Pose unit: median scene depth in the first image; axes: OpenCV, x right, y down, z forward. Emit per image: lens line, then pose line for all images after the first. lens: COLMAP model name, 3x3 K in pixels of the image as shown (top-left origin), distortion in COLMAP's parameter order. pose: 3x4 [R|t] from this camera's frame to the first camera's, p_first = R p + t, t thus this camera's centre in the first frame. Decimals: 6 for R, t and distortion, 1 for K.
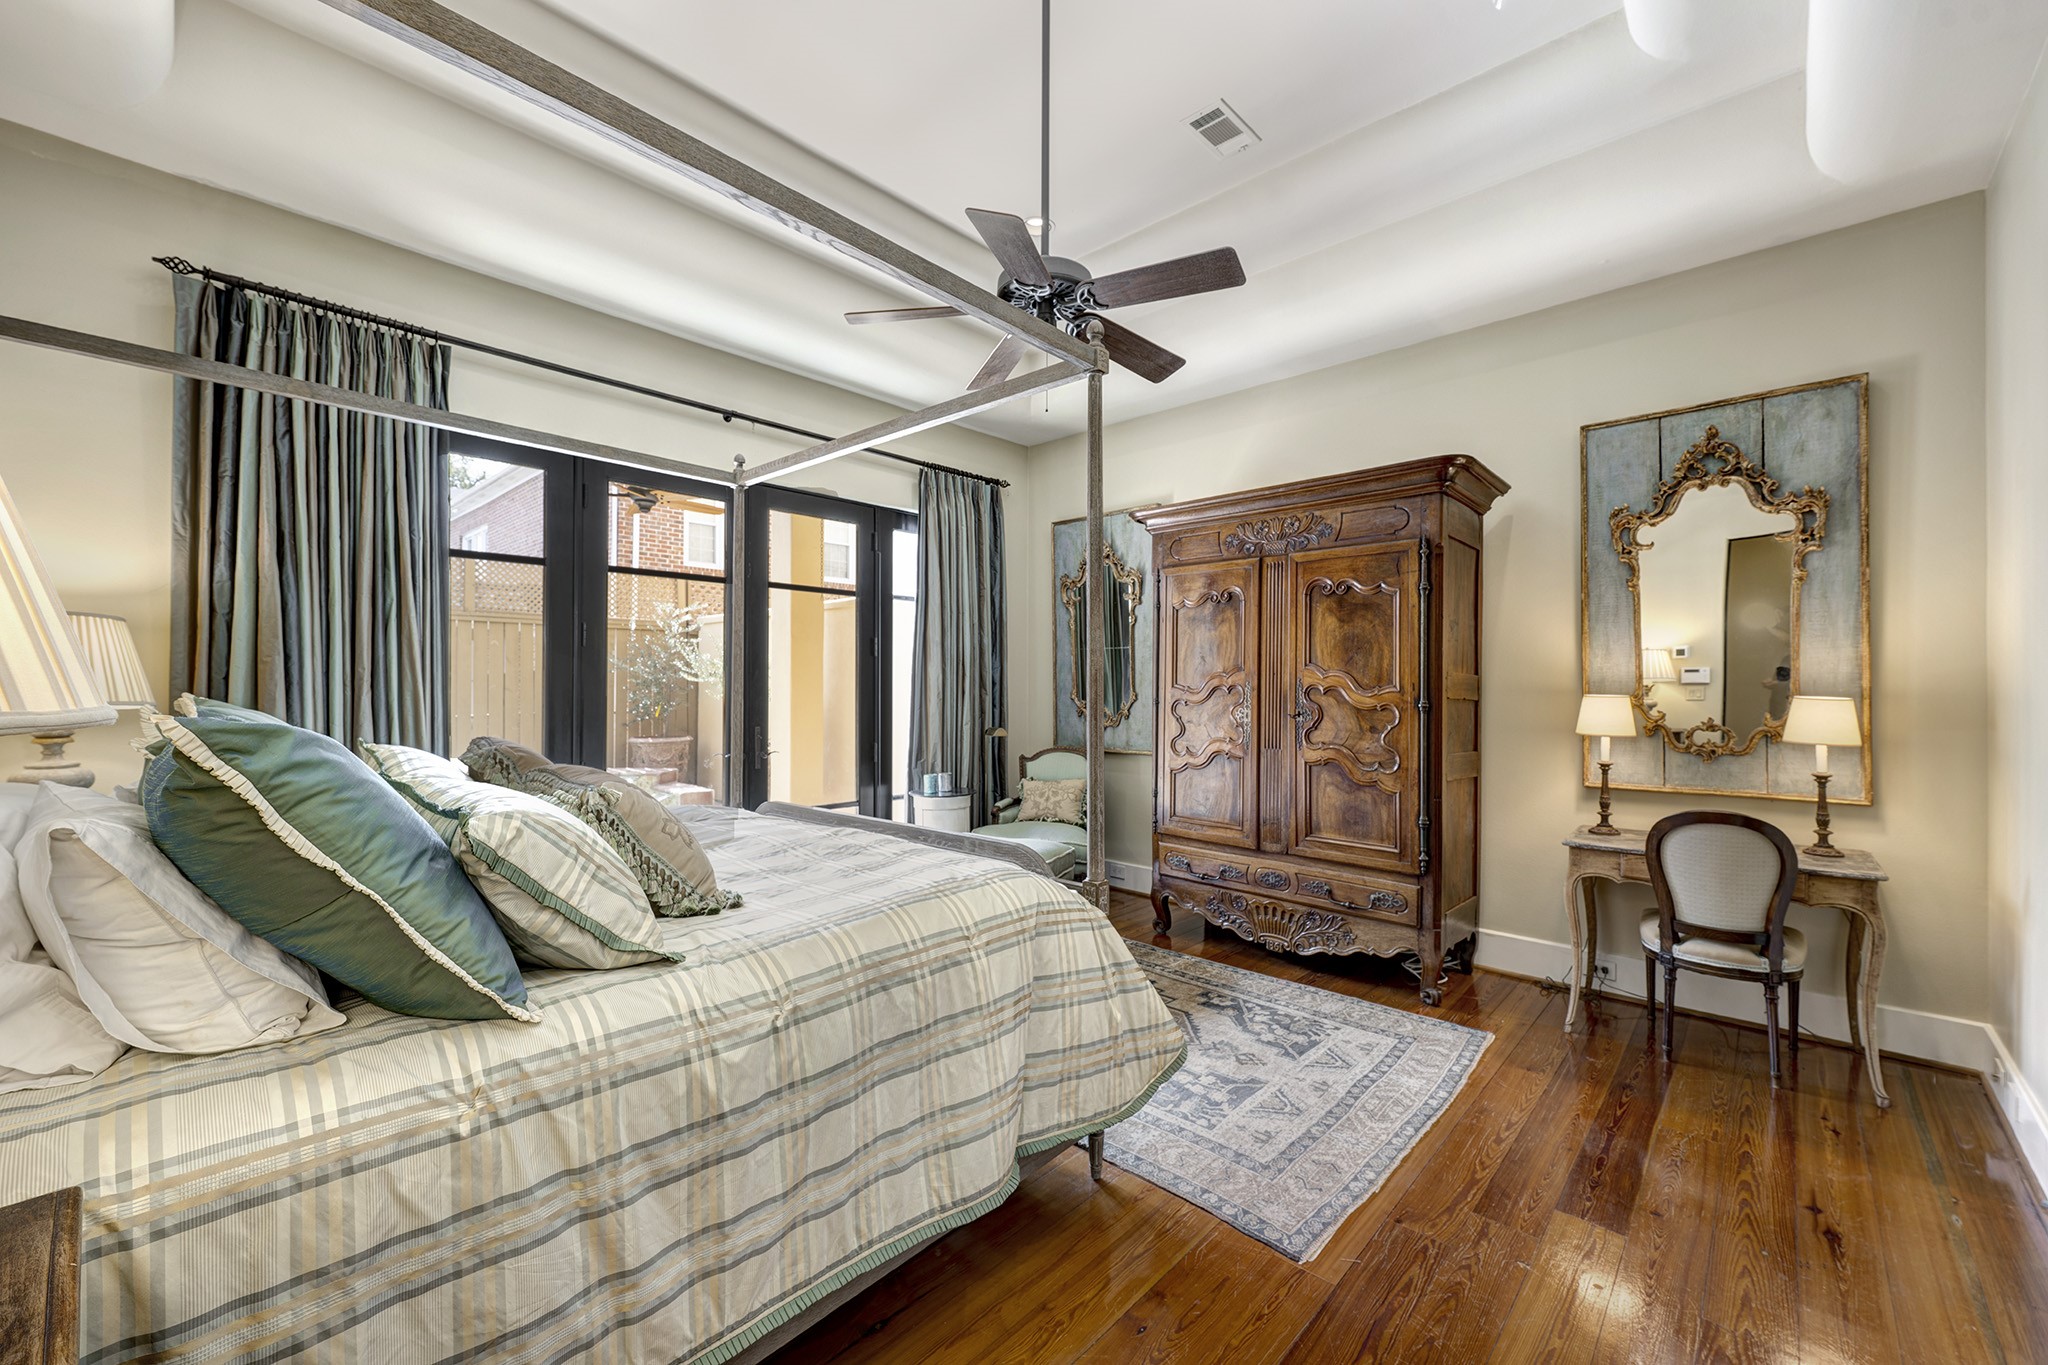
lens RADIAL K [[799.4, 0, 1020.9], [0, 799.4, 690.8], [0, 0, 1]] dist [0.008206, 0.000461]
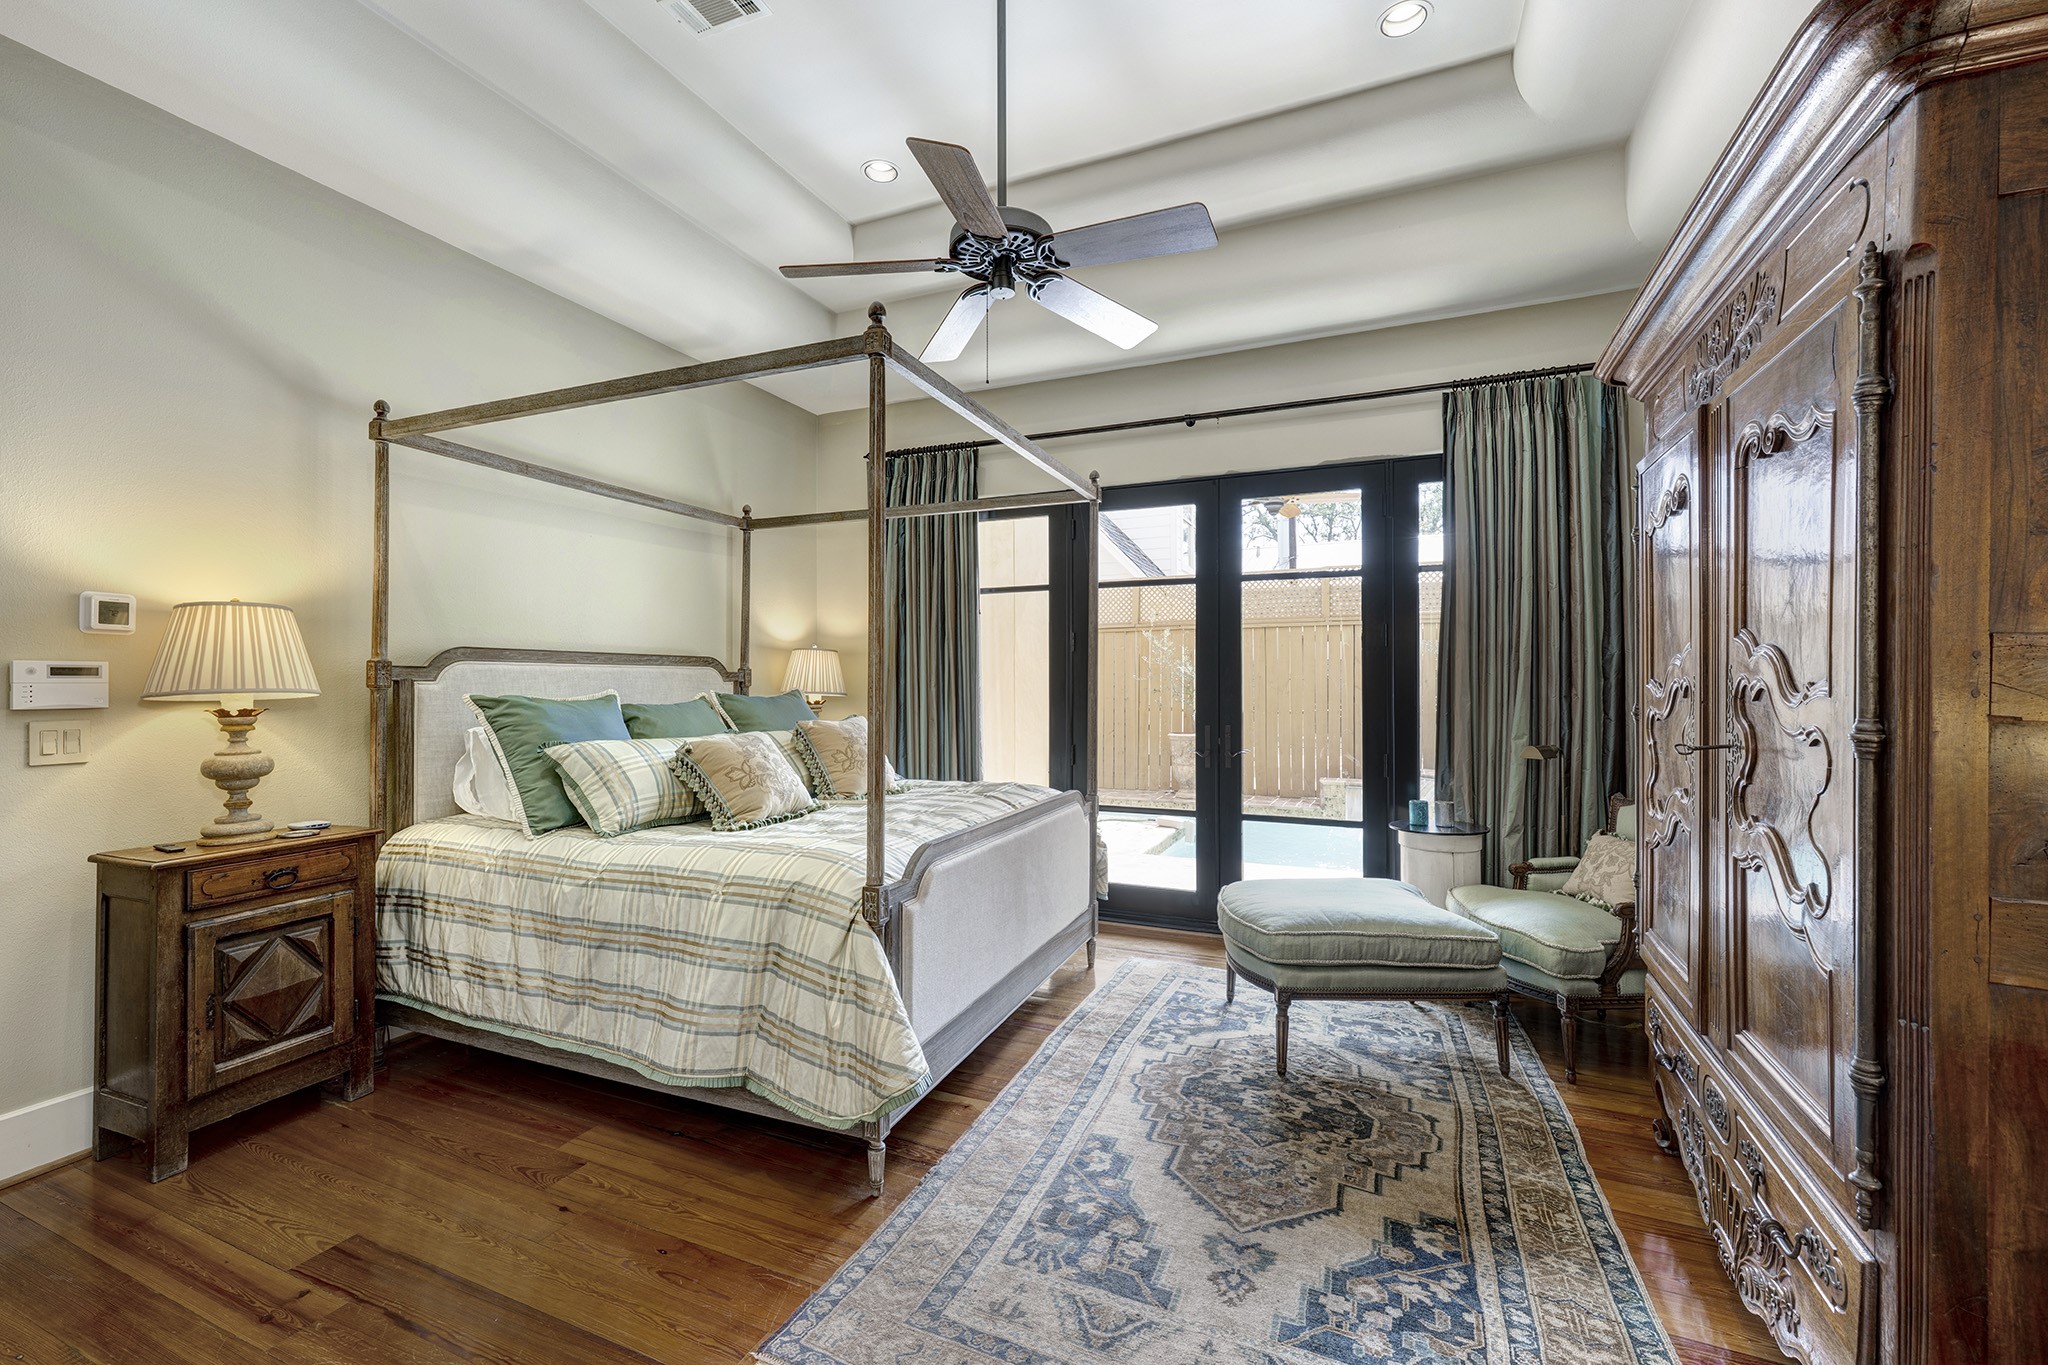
lens RADIAL K [[847.9, 0, 1021.1], [0, 847.9, 678.9], [0, 0, 1]] dist [-0.001625, 0.000011]
pose [[0.342236, -0.007730, -0.939582, 0.713747], [-0.004843, 0.999938, -0.009991, 0.001039], [0.939601, 0.007970, 0.342178, 0.525313]]
